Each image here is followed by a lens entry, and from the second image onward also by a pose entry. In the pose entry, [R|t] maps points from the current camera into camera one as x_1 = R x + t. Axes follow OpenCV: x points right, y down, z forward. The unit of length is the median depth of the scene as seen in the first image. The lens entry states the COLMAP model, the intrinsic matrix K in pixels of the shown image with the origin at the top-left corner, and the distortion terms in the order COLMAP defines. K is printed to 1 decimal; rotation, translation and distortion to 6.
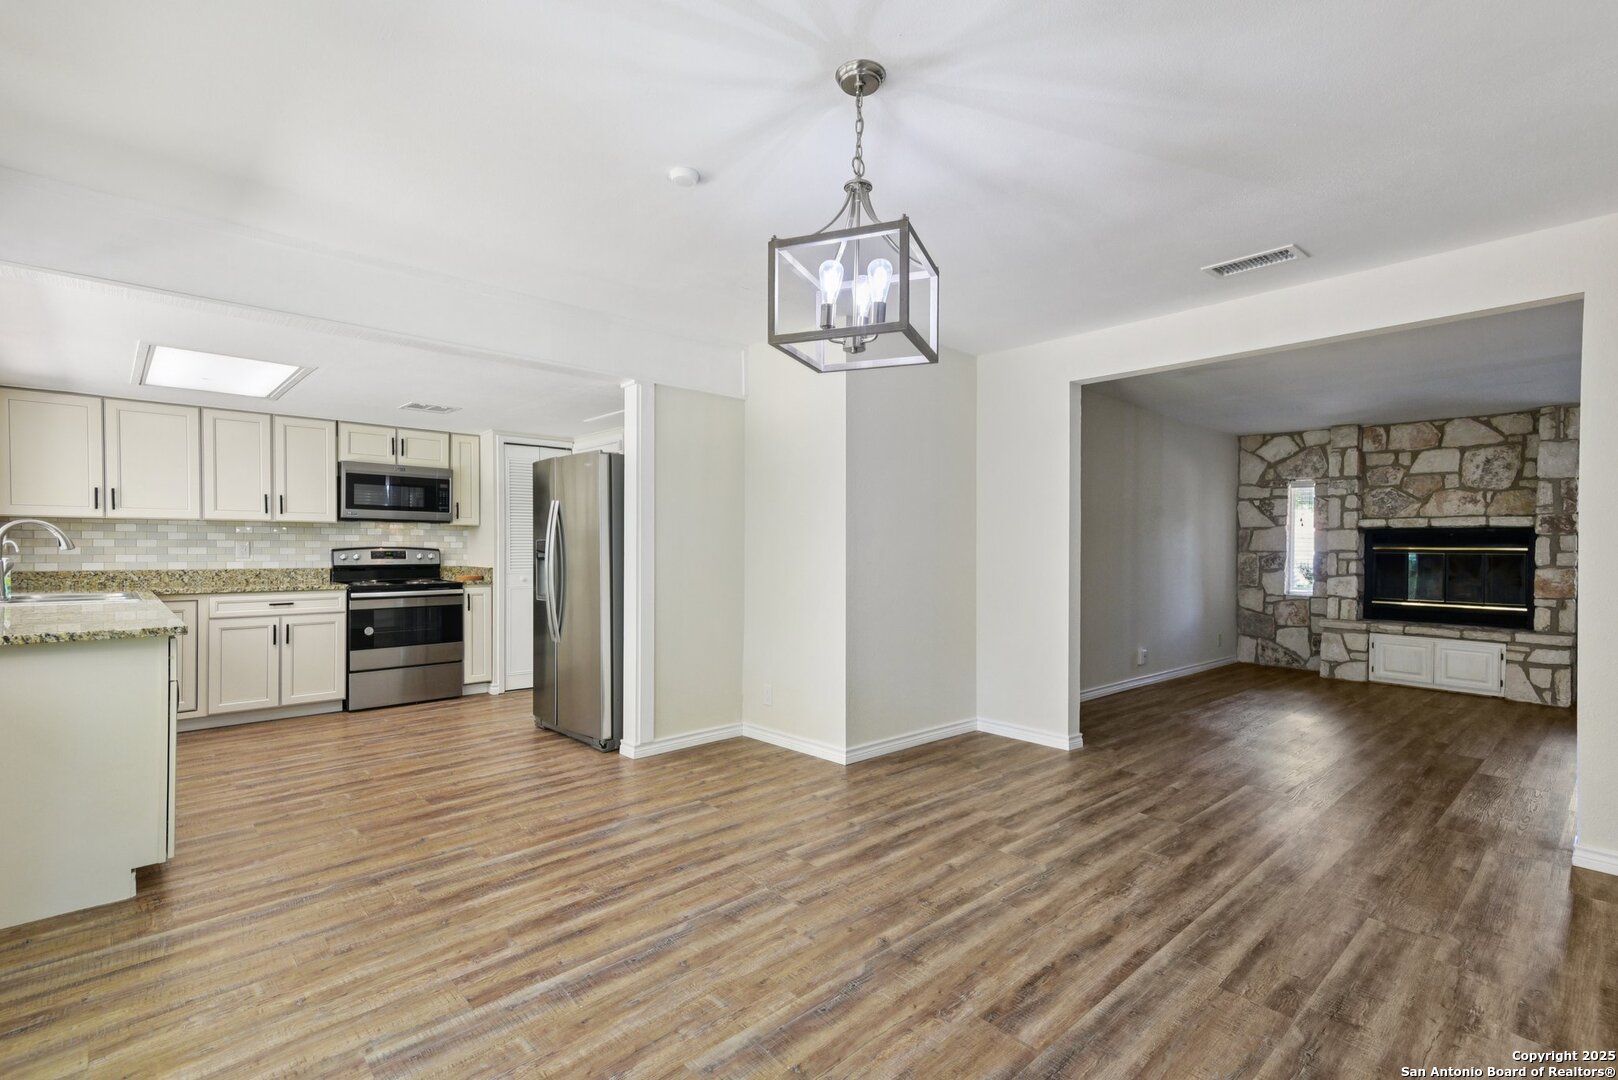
lens RADIAL K [[750.3, 0, 816.6], [0, 750.3, 552.6], [0, 0, 1]] dist [-0.003848, -0.006398]
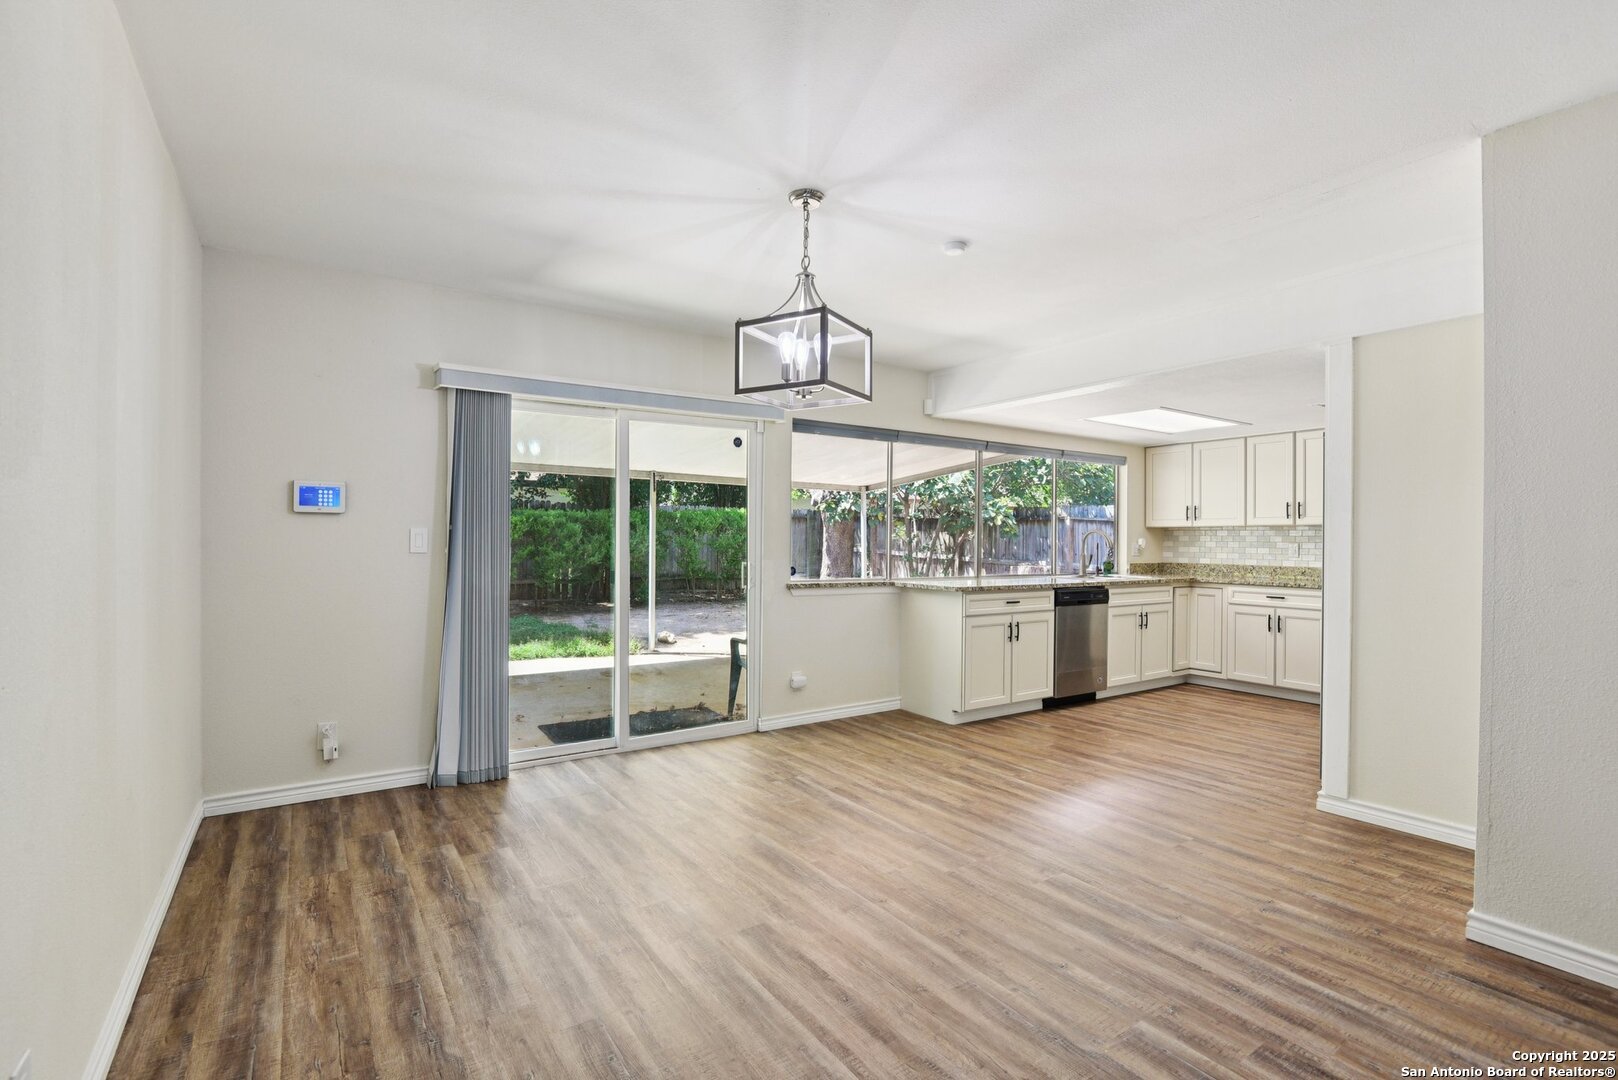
lens RADIAL K [[750.3, 0, 797.6], [0, 750.3, 533.7], [0, 0, 1]] dist [-0.003848, -0.006398]
pose [[-0.175446, -0.011156, -0.984426, 0.752901], [-0.018450, 0.999797, -0.008042, -0.009965], [0.984316, 0.016752, -0.175616, 0.656298]]
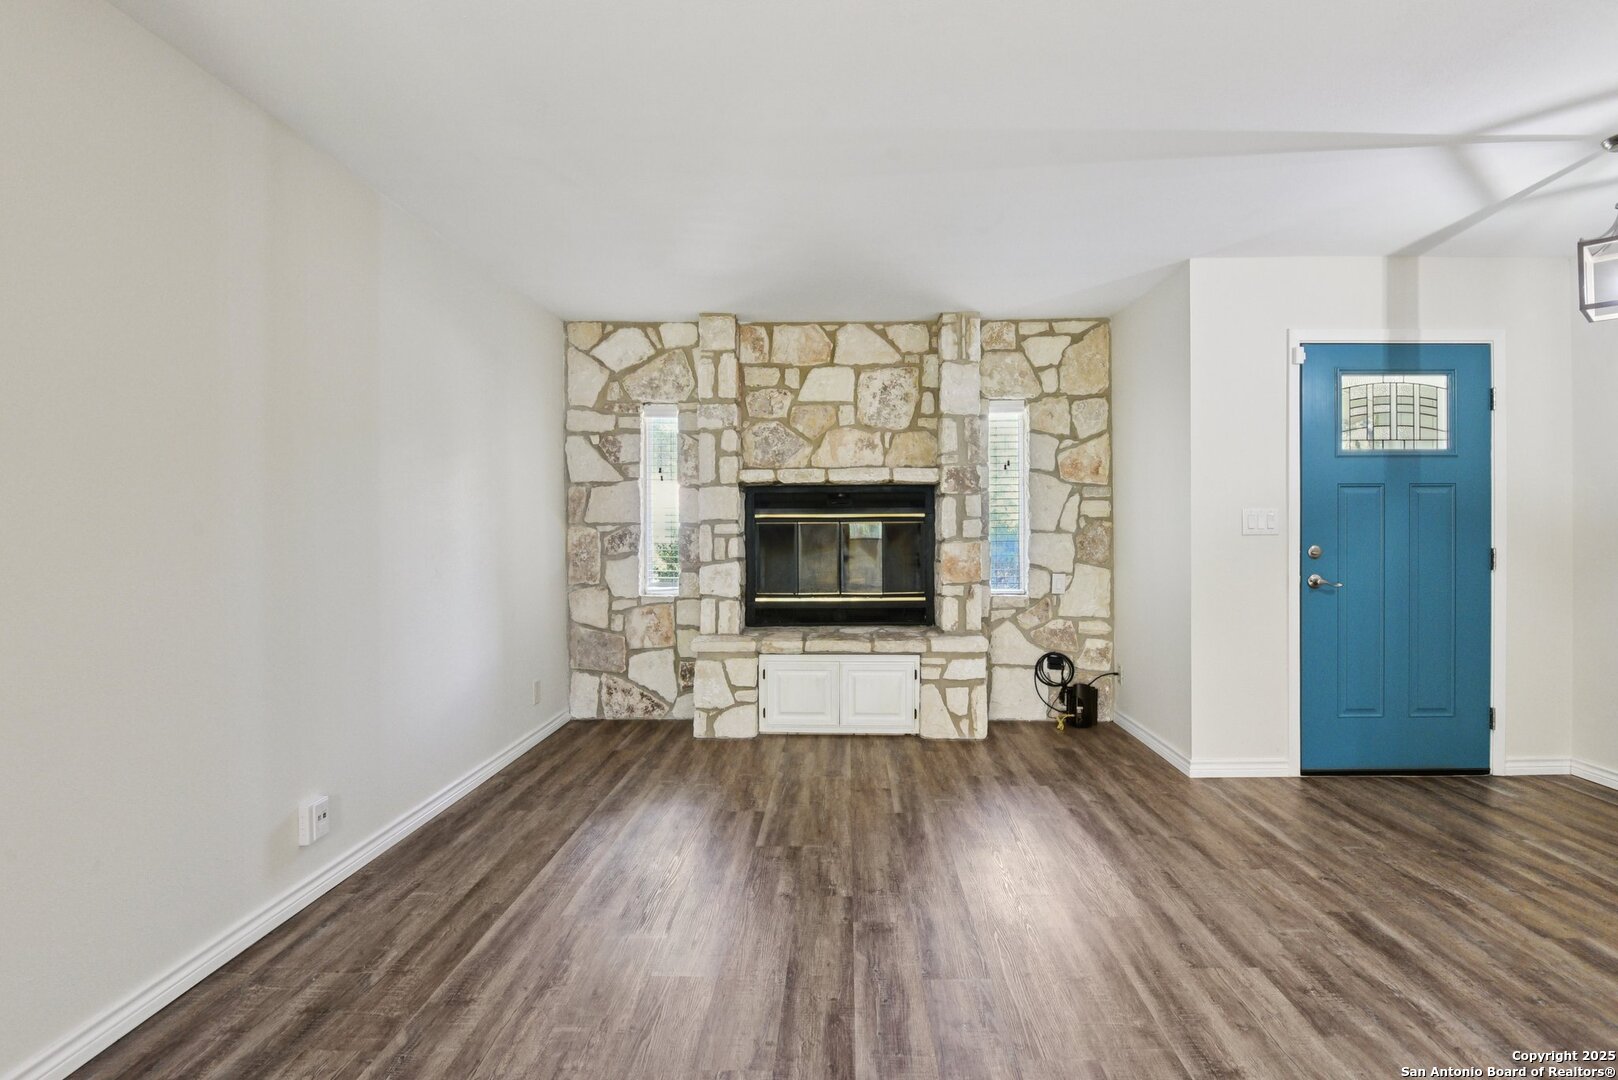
lens RADIAL K [[790.6, 0, 843.1], [0, 790.6, 524.4], [0, 0, 1]] dist [-0.010898, -0.003969]
pose [[0.687297, -0.016209, 0.726195, 0.623908], [0.017890, 0.999825, 0.005385, -0.002564], [-0.726156, 0.009291, 0.687468, 0.988694]]
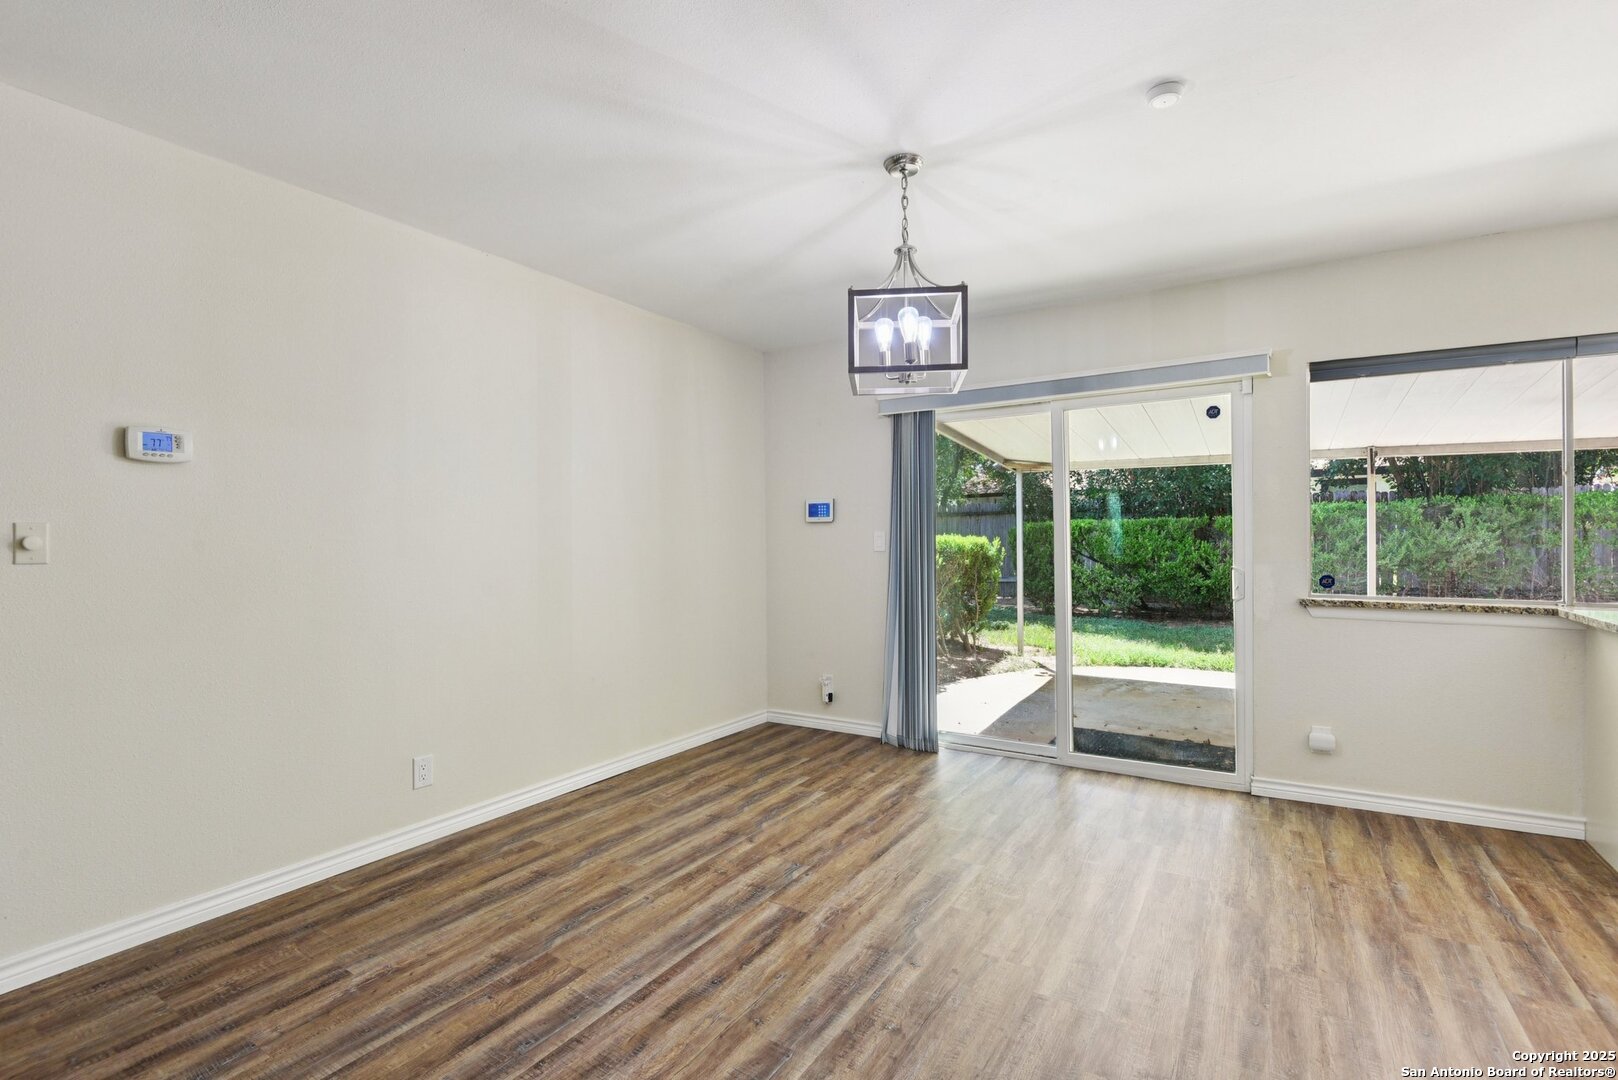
lens RADIAL K [[750.3, 0, 803.7], [0, 750.3, 531.5], [0, 0, 1]] dist [-0.003848, -0.006398]
pose [[-0.968105, -0.001048, -0.250543, 0.284210], [-0.000689, 0.999999, -0.001521, -0.013929], [0.250544, -0.001300, -0.968104, 1.161447]]
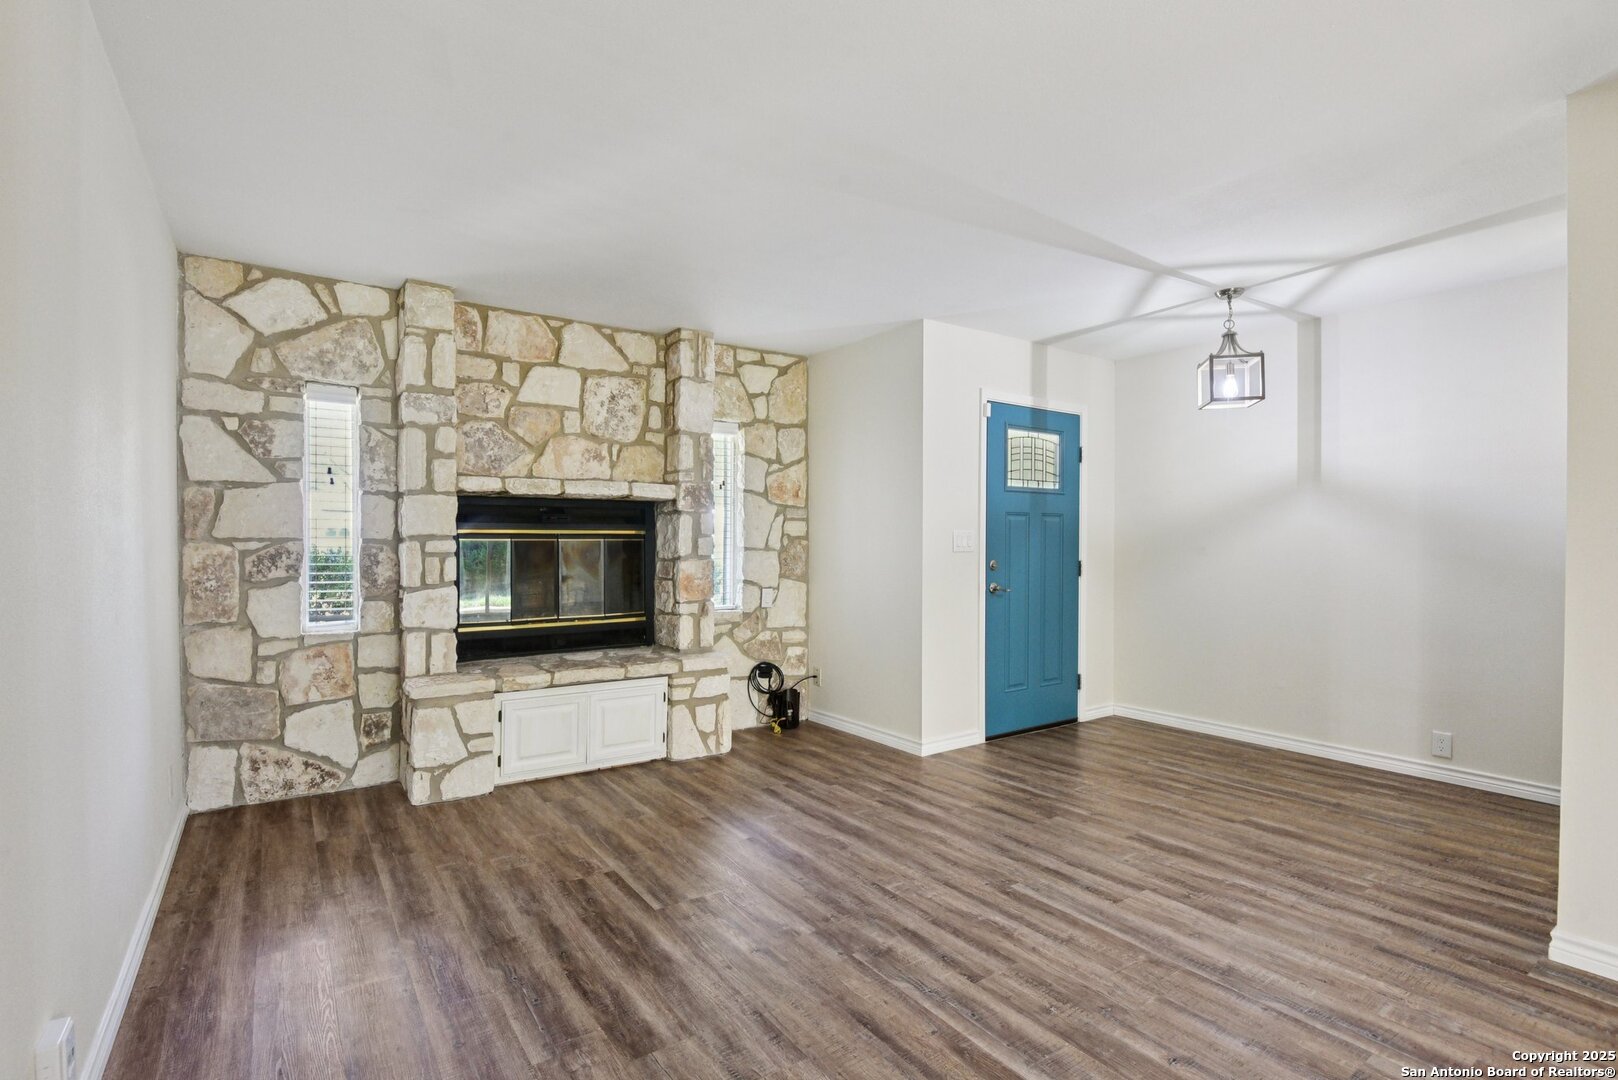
lens RADIAL K [[750.3, 0, 790.8], [0, 750.3, 545.5], [0, 0, 1]] dist [-0.003848, -0.006398]
pose [[0.156471, -0.017928, 0.987520, 0.504616], [0.008185, 0.999824, 0.016854, -0.006272], [-0.987649, 0.005446, 0.156591, 1.391022]]
